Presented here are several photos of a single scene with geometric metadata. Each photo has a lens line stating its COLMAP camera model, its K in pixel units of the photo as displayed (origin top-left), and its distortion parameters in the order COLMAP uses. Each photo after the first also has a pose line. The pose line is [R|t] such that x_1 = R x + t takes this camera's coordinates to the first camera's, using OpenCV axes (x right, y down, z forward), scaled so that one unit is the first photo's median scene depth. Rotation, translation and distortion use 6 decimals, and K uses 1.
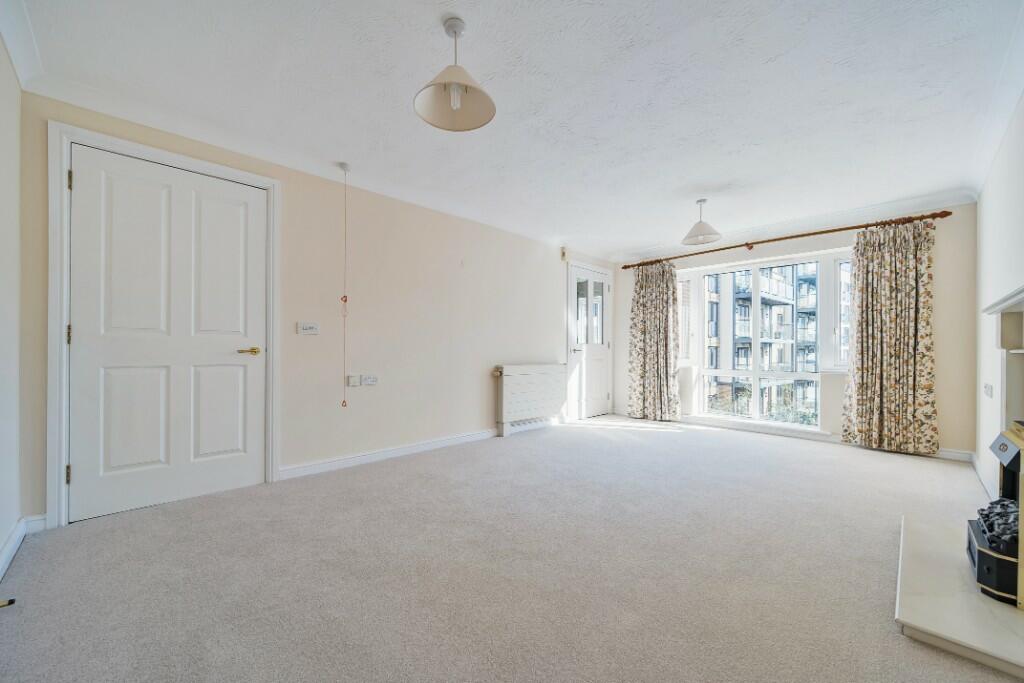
lens RADIAL K [[405.2, 0, 518.6], [0, 405.2, 348.8], [0, 0, 1]] dist [0.000563, -0.000021]
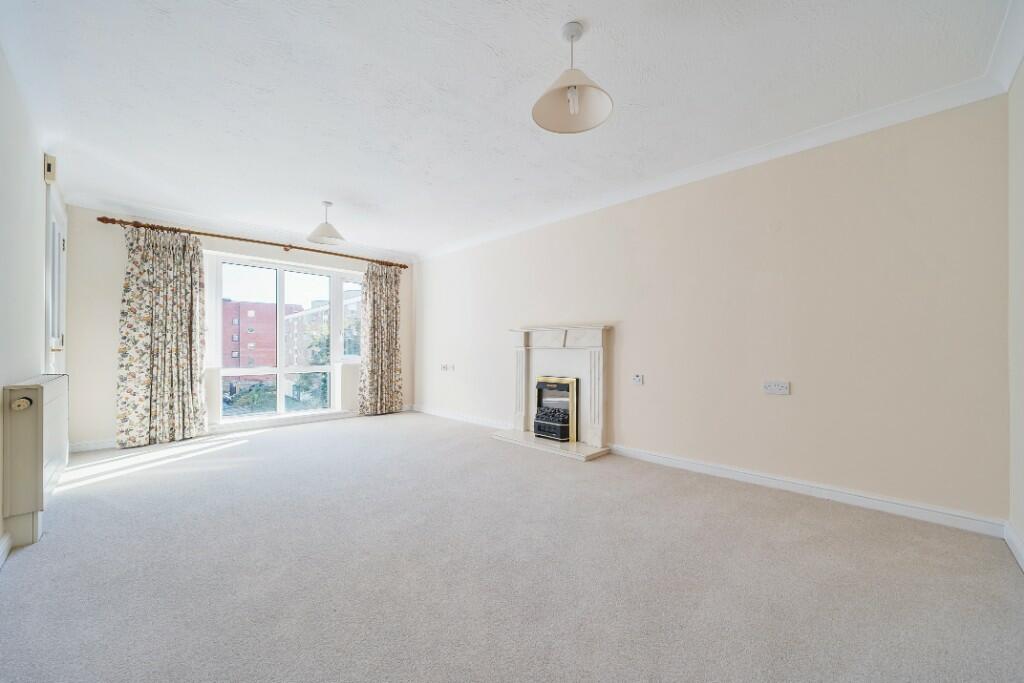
lens RADIAL K [[371.2, 0, 524.2], [0, 371.2, 343.8], [0, 0, 1]] dist [-0.001023, -0.000071]
pose [[-0.002922, 0.007223, 0.999970, -0.355395], [0.000086, 0.999974, -0.007223, 0.000959], [-0.999996, 0.000065, -0.002923, 0.359641]]
